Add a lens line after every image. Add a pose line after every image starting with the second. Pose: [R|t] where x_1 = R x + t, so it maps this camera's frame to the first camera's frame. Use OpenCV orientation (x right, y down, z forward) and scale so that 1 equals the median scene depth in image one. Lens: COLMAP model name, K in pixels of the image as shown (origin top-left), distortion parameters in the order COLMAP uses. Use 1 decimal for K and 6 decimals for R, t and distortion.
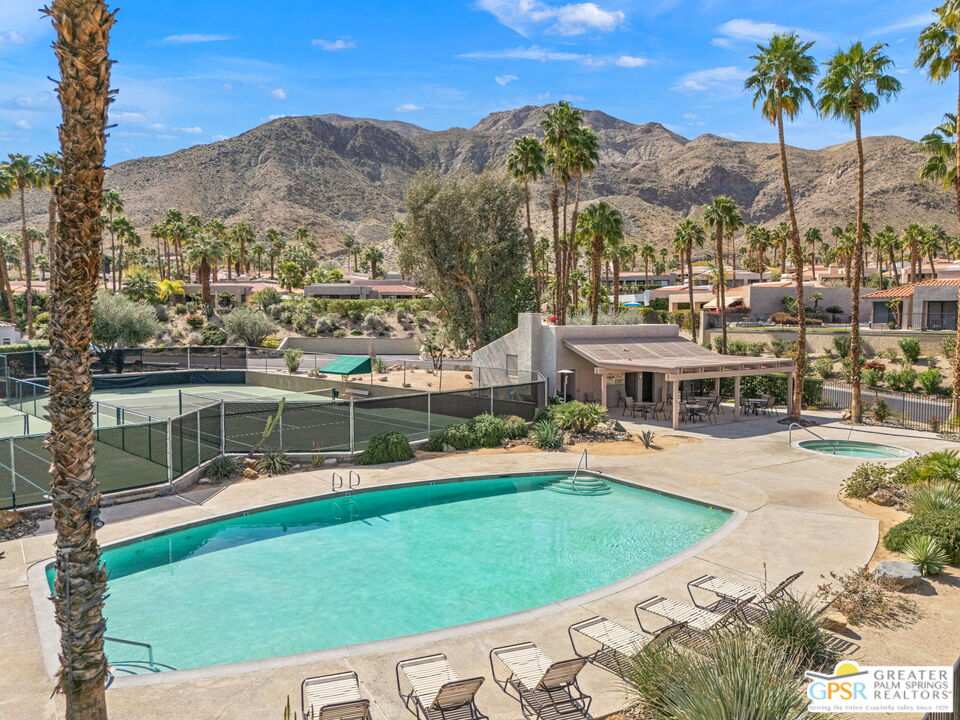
lens RADIAL K [[709.0, 0, 480.0], [0, 709.0, 360.0], [0, 0, 1]] dist [0.056103, -0.045685]
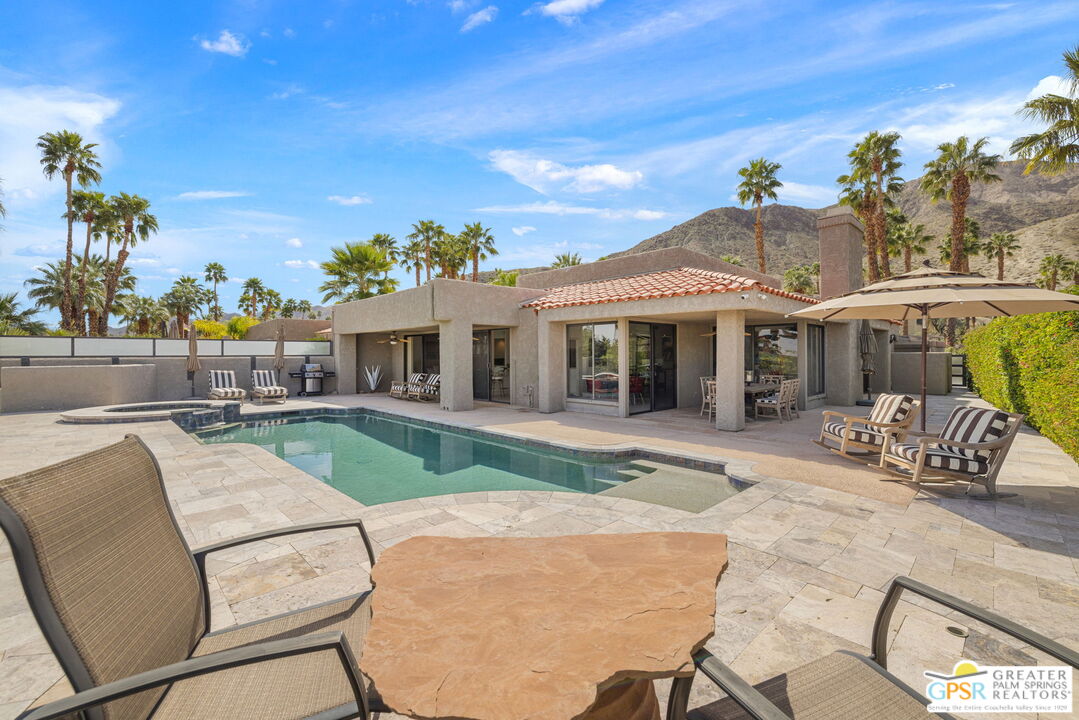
lens RADIAL K [[456.3, 0, 545.1], [0, 456.3, 355.4], [0, 0, 1]] dist [-0.000198, 0.000110]
pose [[0.805418, -0.004560, -0.592689, -0.010664], [-0.032270, 0.998150, -0.051532, -0.012228], [0.591828, 0.060631, 0.803781, 0.151302]]
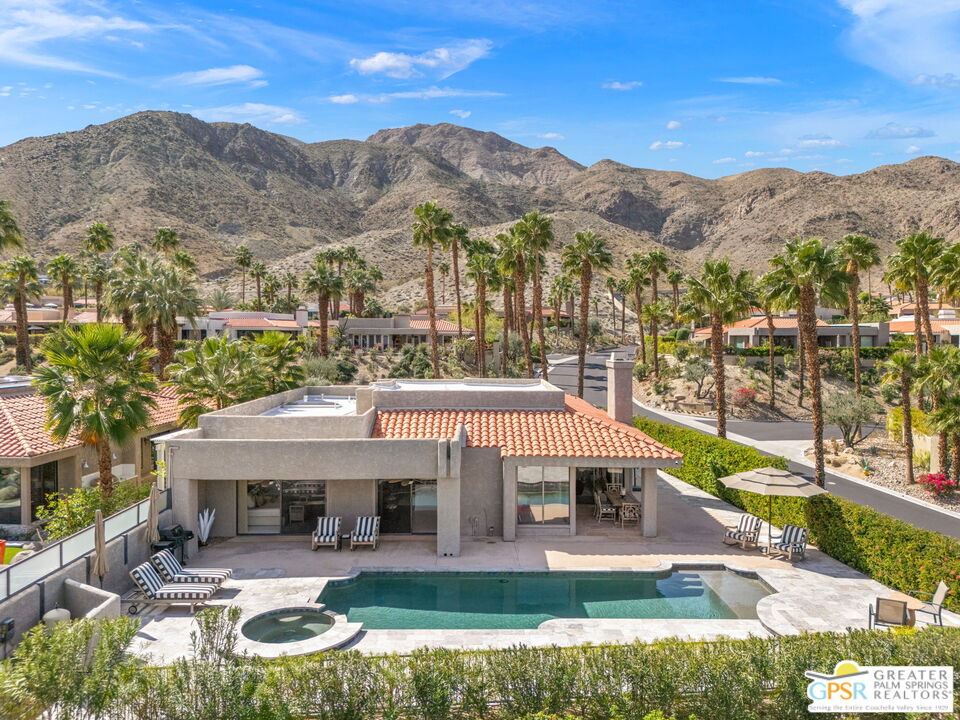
lens RADIAL K [[709.0, 0, 480.0], [0, 709.0, 360.0], [0, 0, 1]] dist [0.056103, -0.045685]
pose [[0.986117, -0.004583, 0.165987, -0.031872], [0.009993, 0.999445, -0.031772, -0.019695], [-0.165749, 0.032989, 0.985616, 0.128702]]
